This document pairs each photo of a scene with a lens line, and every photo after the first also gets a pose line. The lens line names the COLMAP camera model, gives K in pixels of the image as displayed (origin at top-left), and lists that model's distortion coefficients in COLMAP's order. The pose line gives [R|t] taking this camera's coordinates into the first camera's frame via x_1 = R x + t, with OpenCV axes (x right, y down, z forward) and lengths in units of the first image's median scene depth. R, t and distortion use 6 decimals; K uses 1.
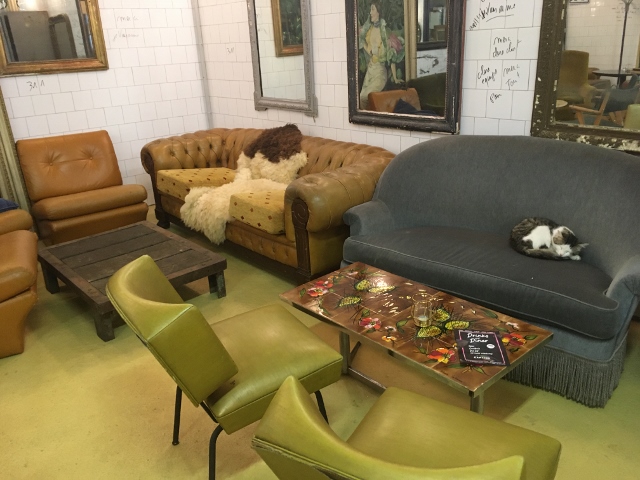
lens RADIAL K [[550.9, 0, 320.0], [0, 550.9, 240.0], [0, 0, 1]] dist [0.089179, -0.141685]
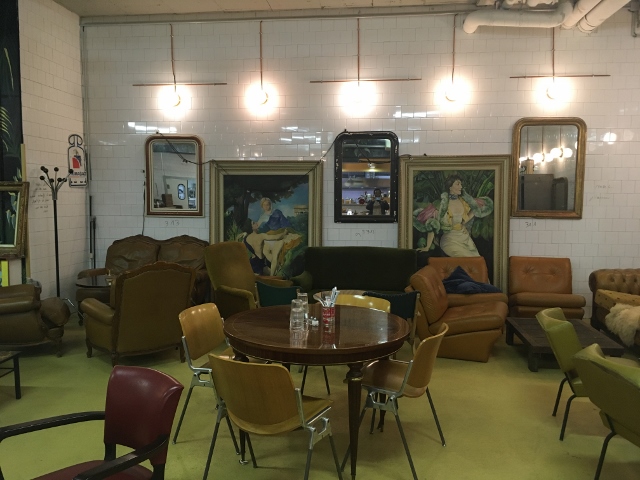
lens RADIAL K [[550.9, 0, 320.0], [0, 550.9, 240.0], [0, 0, 1]] dist [0.089179, -0.141685]
pose [[0.675125, 0.112509, -0.729073, 0.248989], [-0.289586, 0.949390, -0.121650, 0.131953], [0.678488, 0.293258, 0.673538, -0.465615]]
